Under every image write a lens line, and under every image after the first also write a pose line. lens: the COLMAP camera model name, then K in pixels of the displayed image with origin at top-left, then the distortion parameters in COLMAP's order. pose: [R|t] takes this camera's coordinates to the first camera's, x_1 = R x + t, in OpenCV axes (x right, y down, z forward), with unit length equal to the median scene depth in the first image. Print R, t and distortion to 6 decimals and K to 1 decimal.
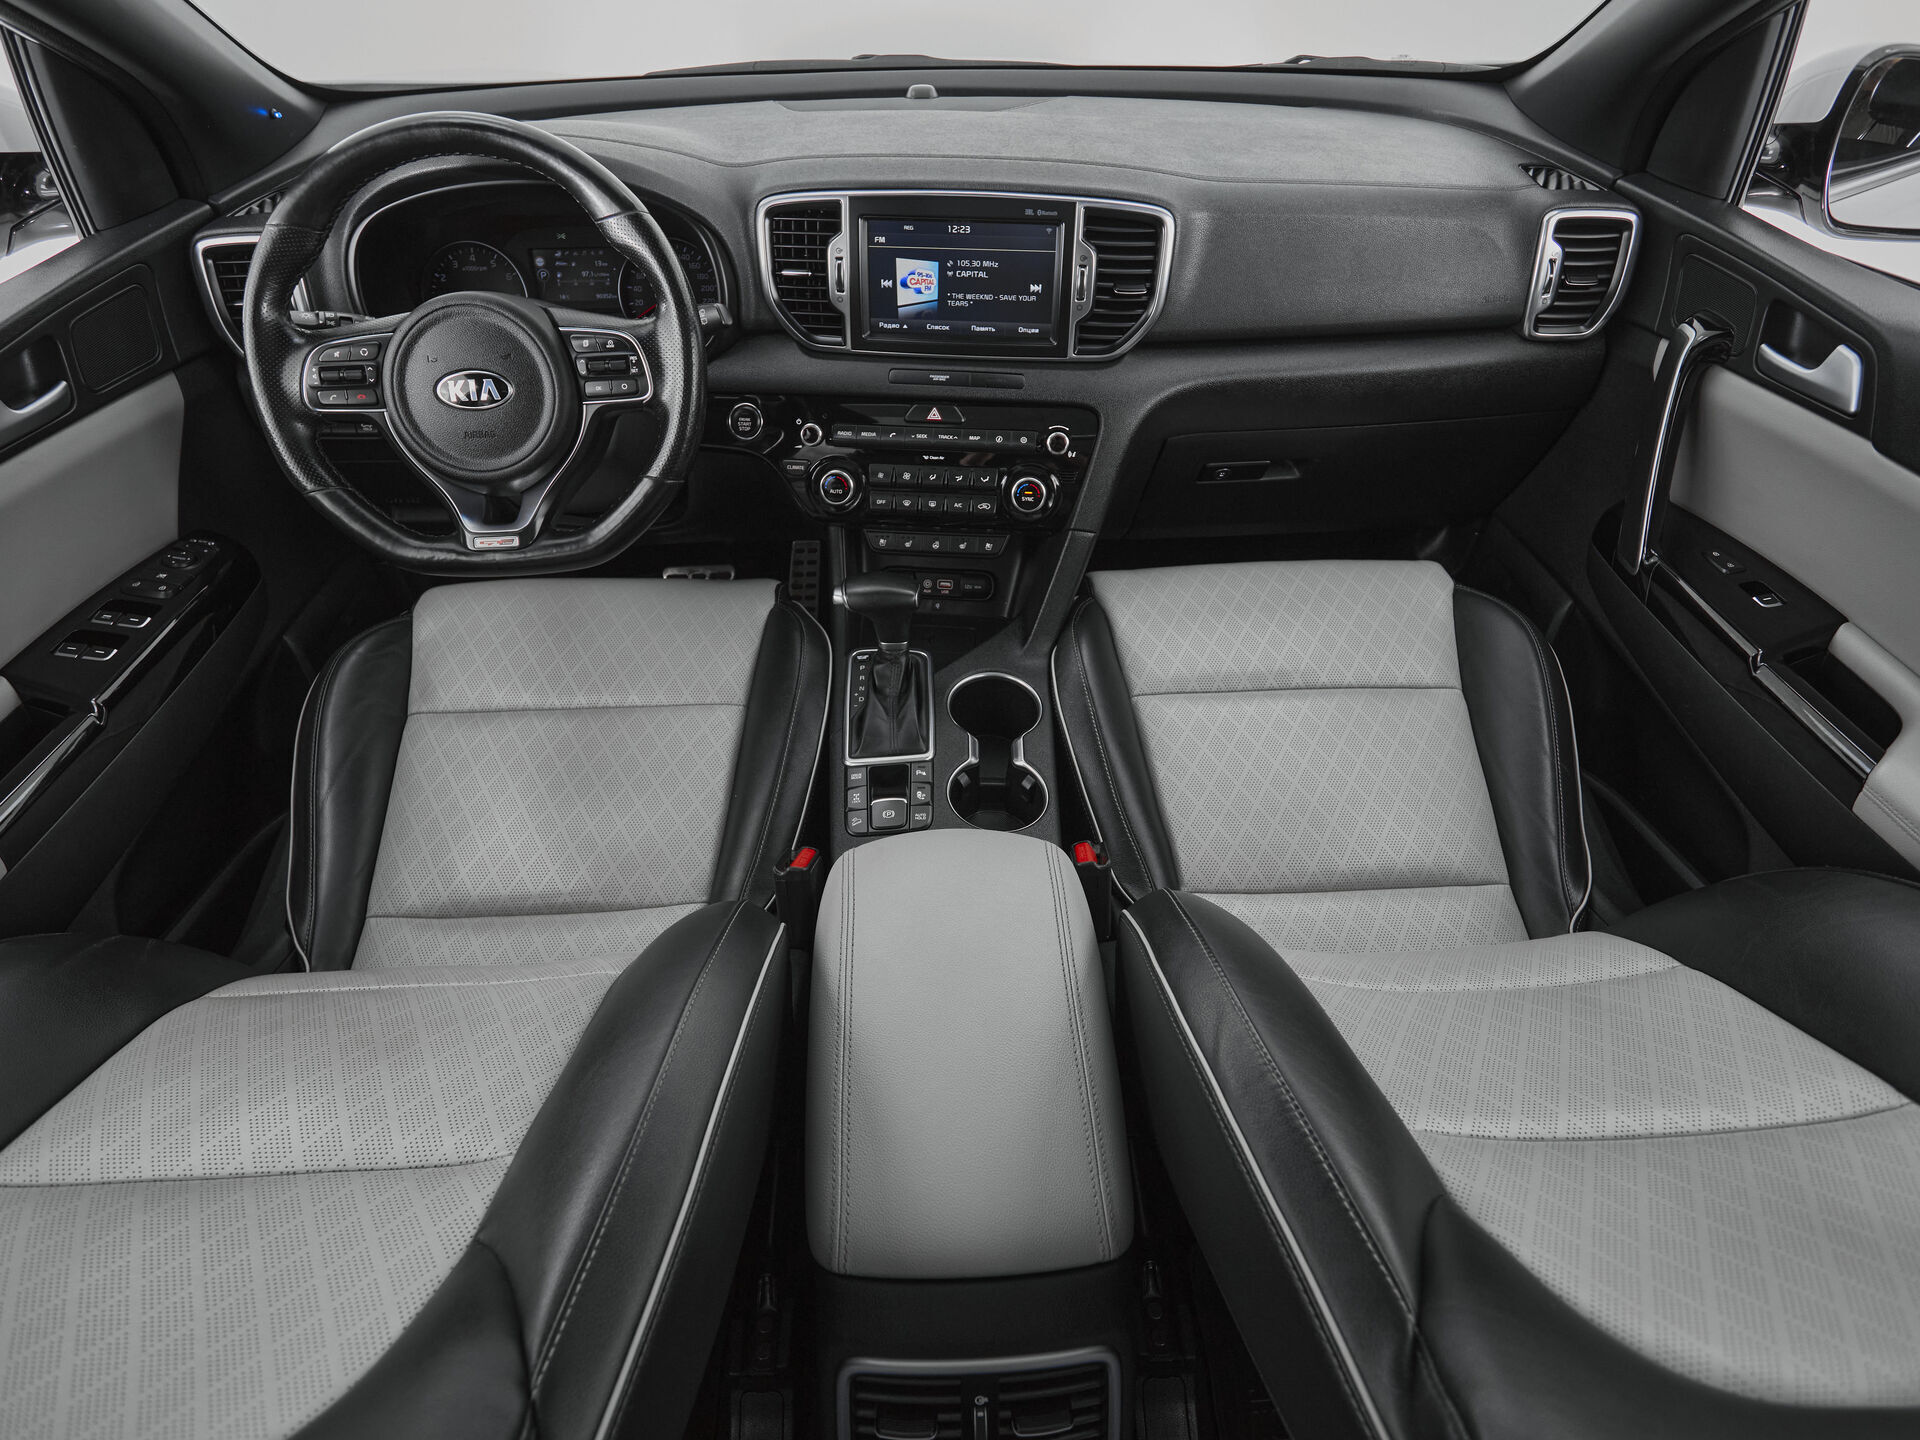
lens RADIAL K [[967.8, 0, 960.0], [0, 967.8, 720.0], [0, 0, 1]] dist [-0.001614, -0.000464]
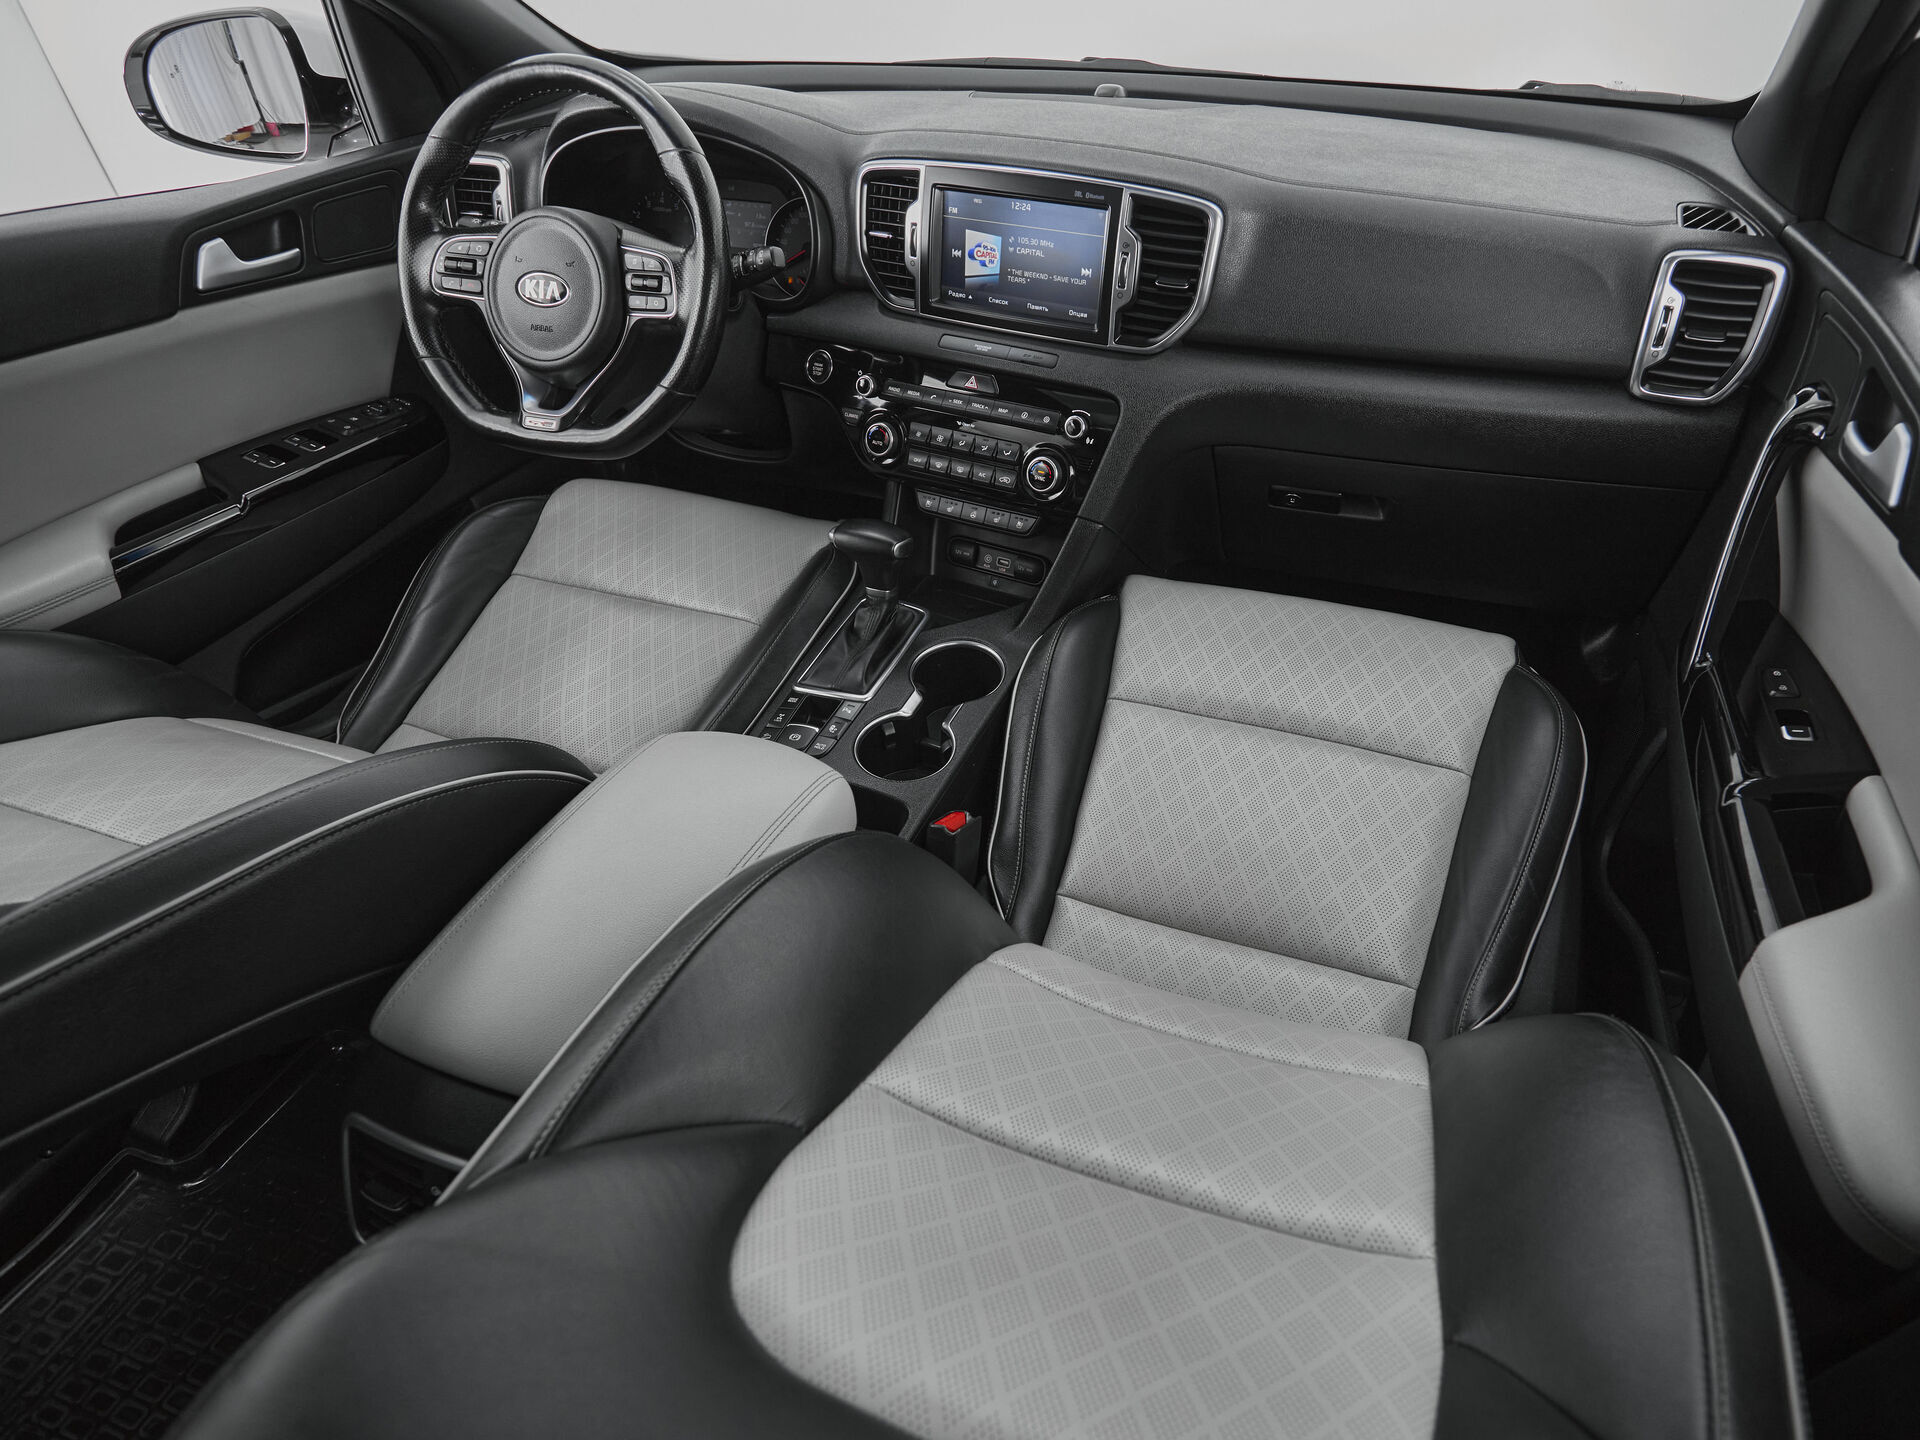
lens RADIAL K [[989.5, 0, 1044.1], [0, 989.5, 719.4], [0, 0, 1]] dist [-0.000176, 0.000149]
pose [[0.936645, 0.229743, -0.264412, 0.416137], [-0.240808, 0.970524, -0.009760, 0.022698], [0.254376, 0.072814, 0.964361, 0.036774]]
